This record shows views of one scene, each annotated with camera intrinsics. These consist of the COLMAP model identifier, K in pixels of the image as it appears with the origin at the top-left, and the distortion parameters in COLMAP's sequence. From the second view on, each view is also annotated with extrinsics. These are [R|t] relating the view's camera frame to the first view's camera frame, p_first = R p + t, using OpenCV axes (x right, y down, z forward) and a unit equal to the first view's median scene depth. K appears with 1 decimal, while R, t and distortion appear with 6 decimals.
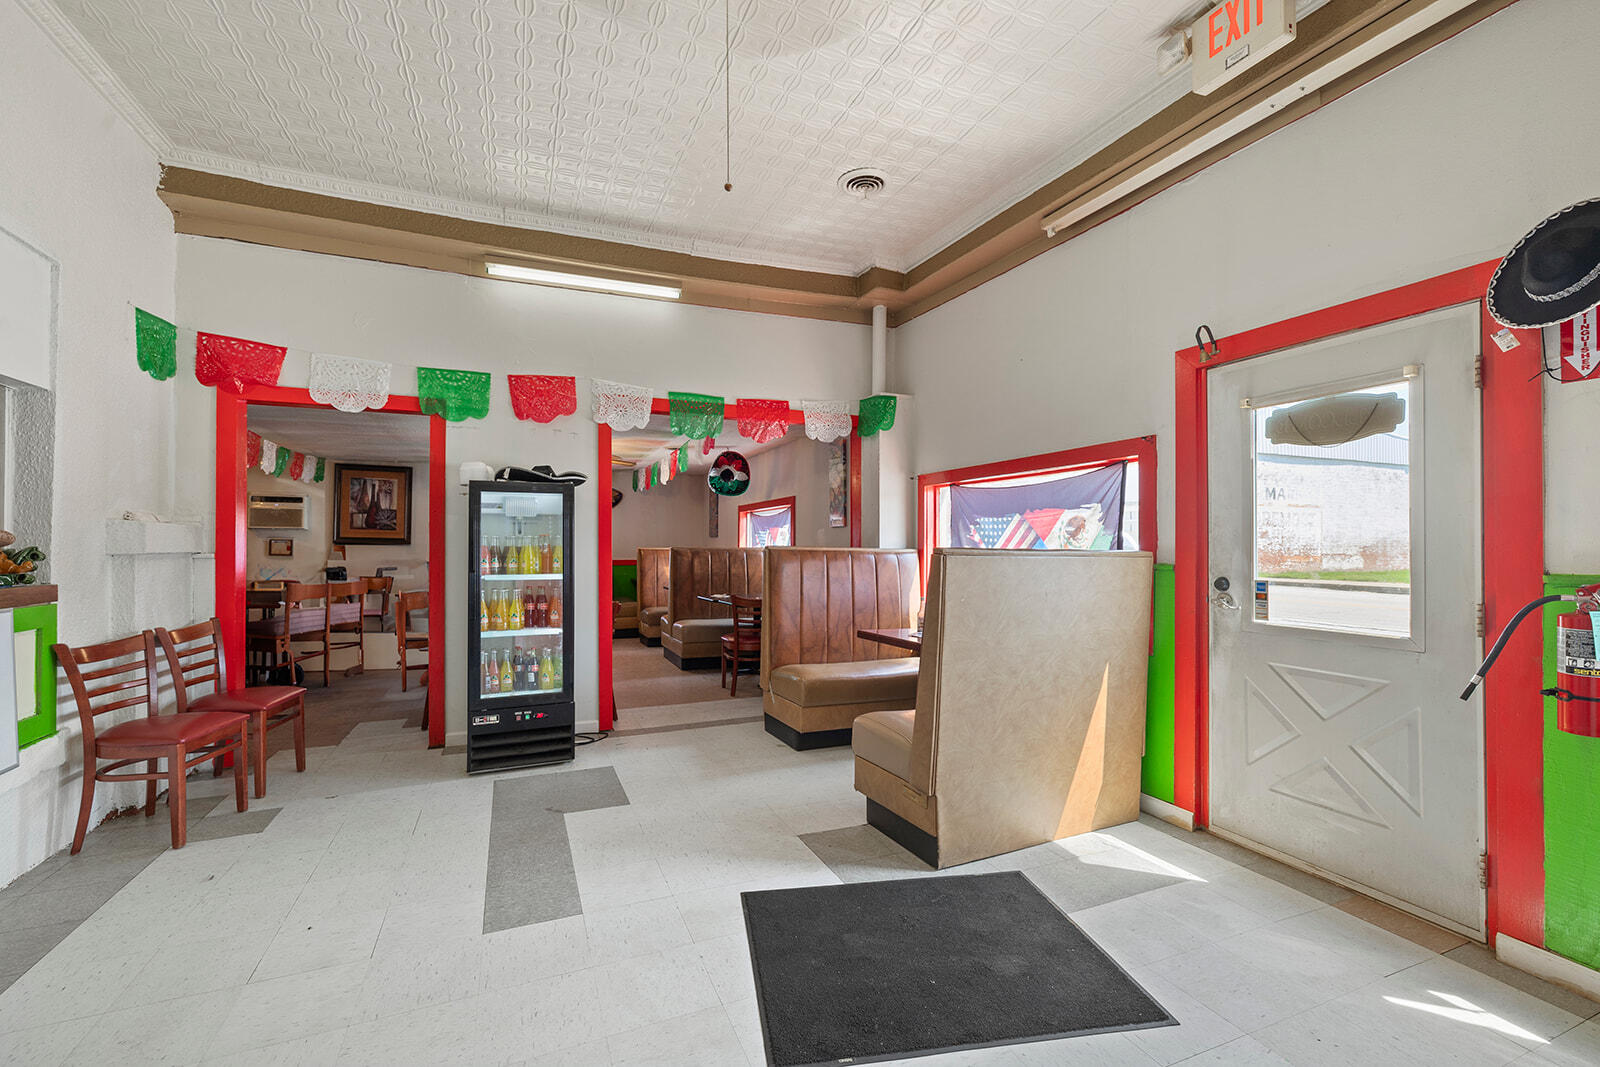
lens RADIAL K [[681.8, 0, 800.0], [0, 681.8, 533.5], [0, 0, 1]] dist [0.000646, -0.000019]
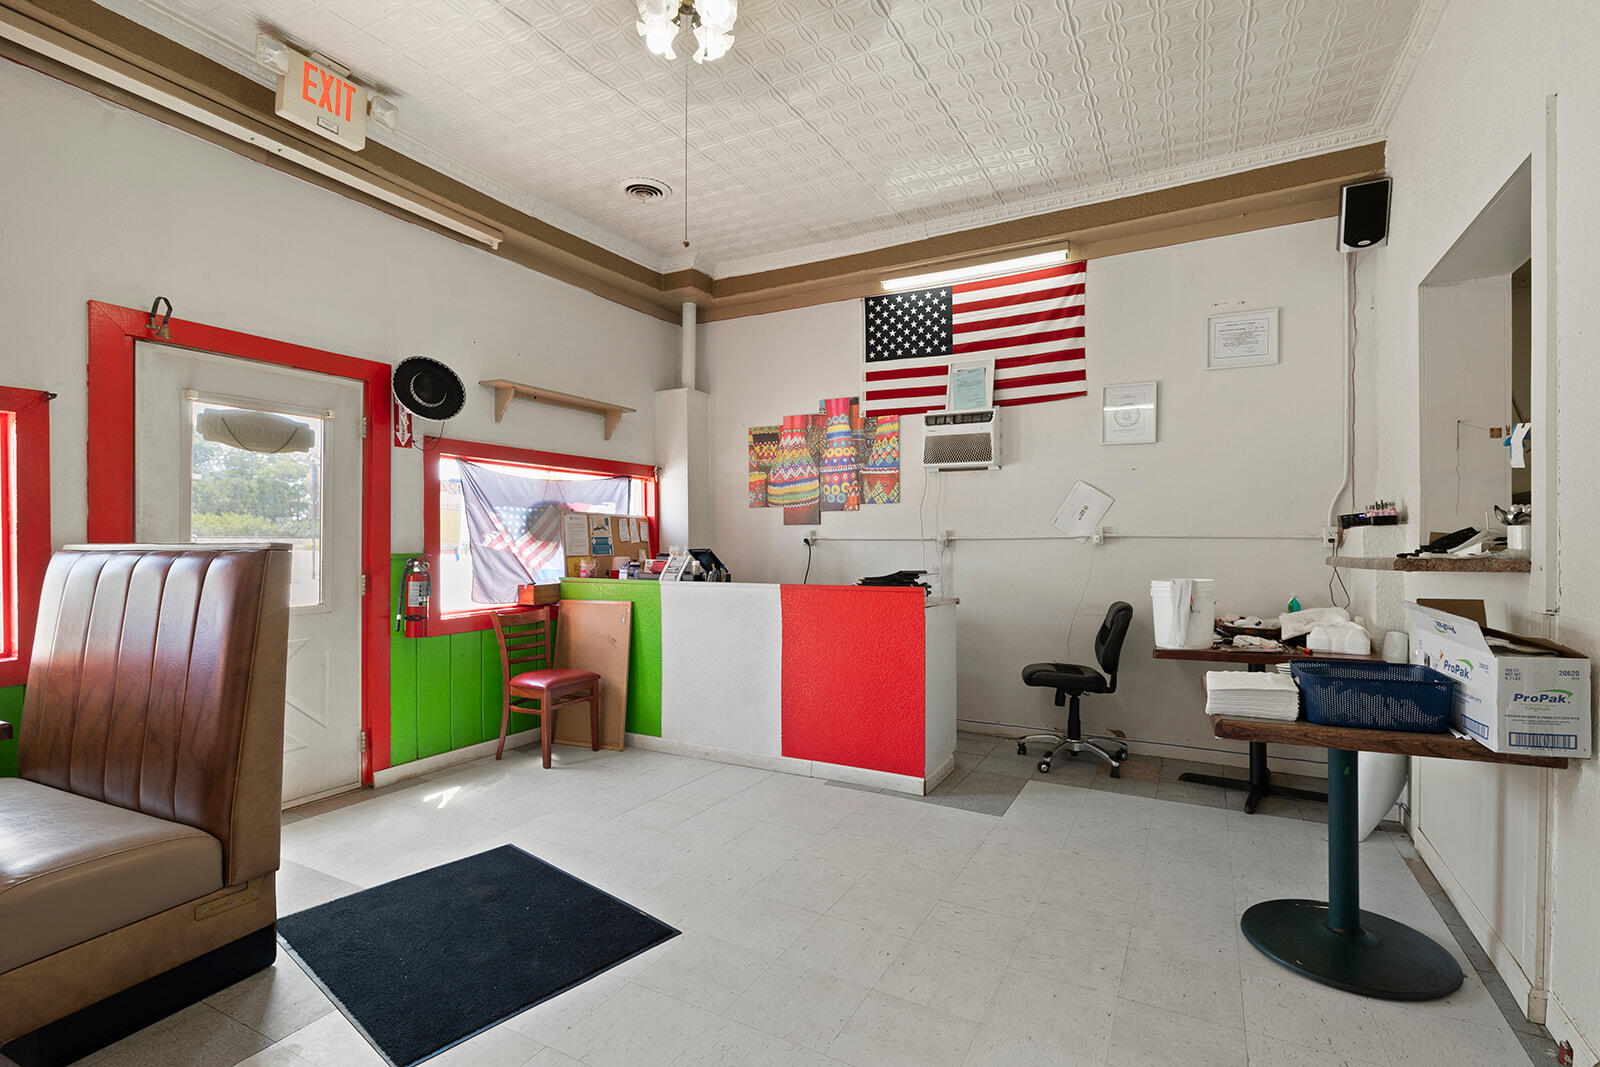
lens RADIAL K [[745.2, 0, 800.0], [0, 745.2, 533.5], [0, 0, 1]] dist [-0.000172, -0.000053]
pose [[-0.628871, 0.001884, 0.777507, -0.891466], [-0.017400, 0.999713, -0.016496, 0.017445], [-0.777315, -0.023902, -0.628658, 1.175119]]
